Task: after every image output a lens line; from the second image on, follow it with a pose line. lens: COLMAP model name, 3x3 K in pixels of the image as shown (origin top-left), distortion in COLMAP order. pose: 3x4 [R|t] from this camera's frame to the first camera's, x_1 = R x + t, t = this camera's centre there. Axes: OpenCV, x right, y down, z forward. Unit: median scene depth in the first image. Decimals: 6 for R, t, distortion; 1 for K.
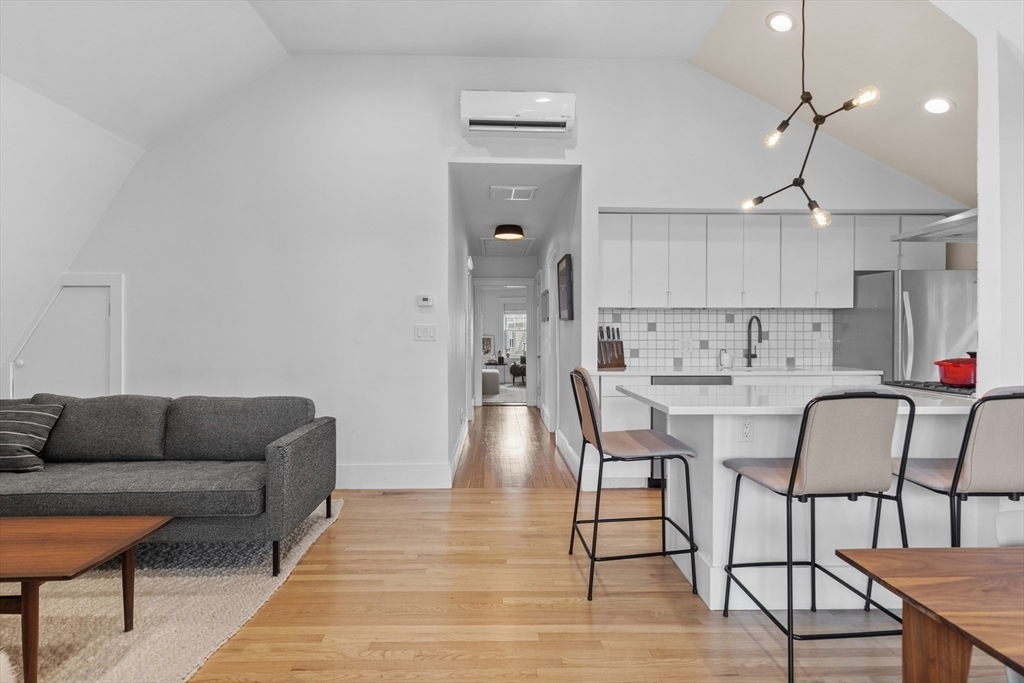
lens RADIAL K [[545.7, 0, 506.5], [0, 545.7, 336.0], [0, 0, 1]] dist [0.005318, 0.000113]
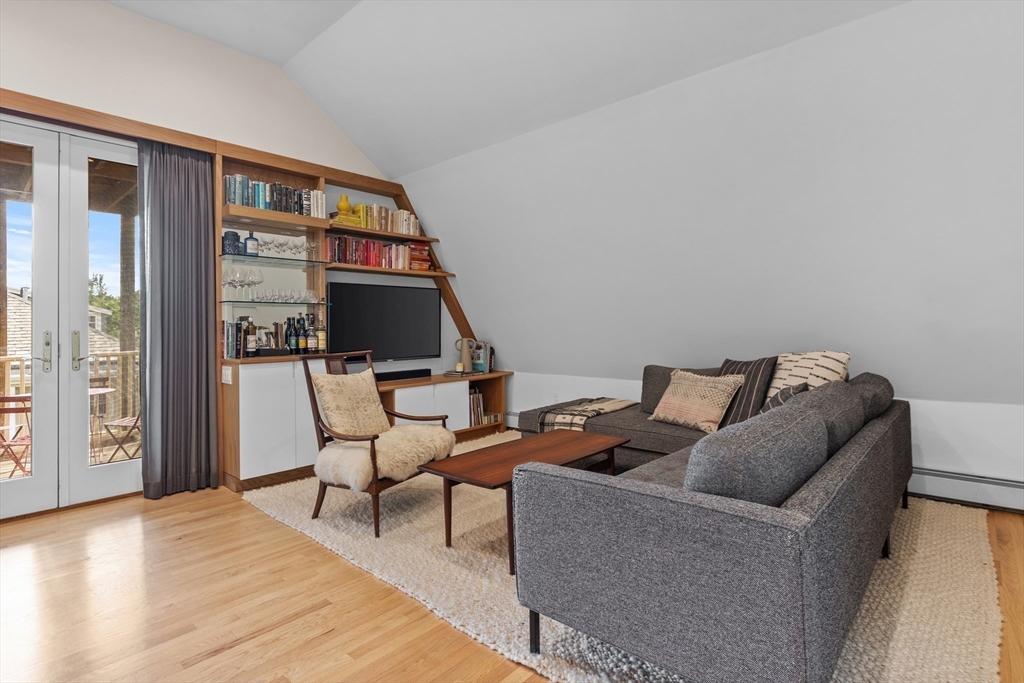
lens RADIAL K [[511.7, 0, 513.9], [0, 511.7, 318.5], [0, 0, 1]] dist [0.002767, 0.000020]
pose [[-0.680621, -0.006933, -0.732603, 0.044651], [0.012834, 0.999689, -0.021383, 0.015351], [0.732524, -0.023956, -0.680320, 0.856265]]
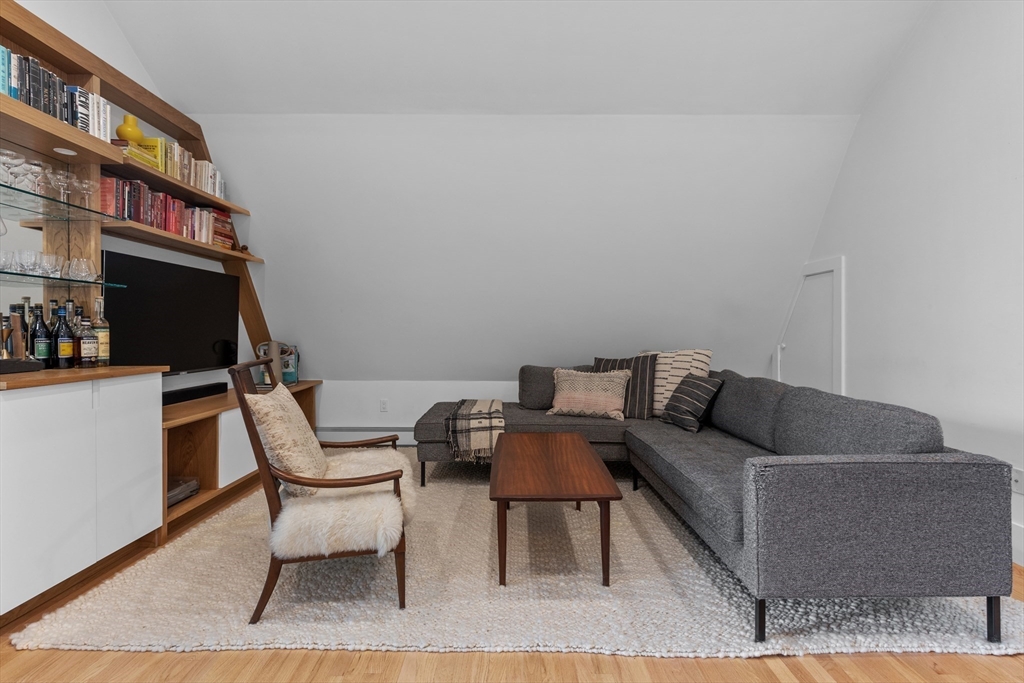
lens RADIAL K [[474.0, 0, 514.4], [0, 474.0, 329.2], [0, 0, 1]] dist [0.011158, -0.000666]
pose [[-0.014462, -0.005702, -0.999879, 0.127443], [0.000992, 0.999983, -0.005717, 0.017516], [0.999895, -0.001074, -0.014456, 0.411249]]
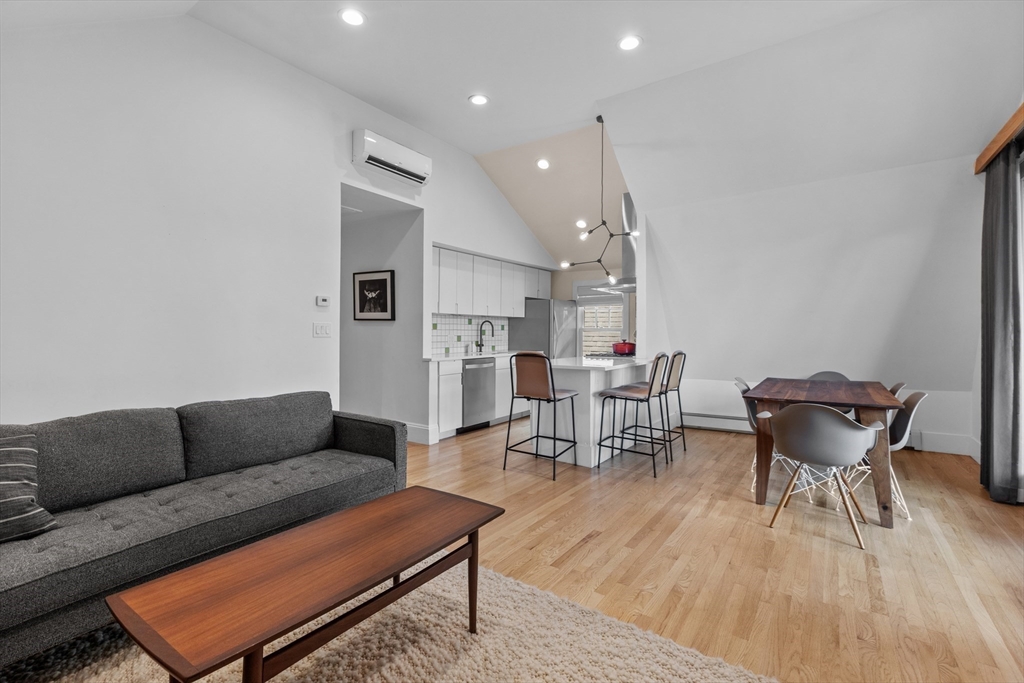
lens RADIAL K [[474.0, 0, 514.4], [0, 474.0, 329.2], [0, 0, 1]] dist [0.011158, -0.000666]
pose [[0.578653, 0.006027, 0.815552, -0.666052], [-0.000527, 0.999975, -0.007016, -0.001032], [-0.815574, 0.003630, 0.578642, 0.114883]]
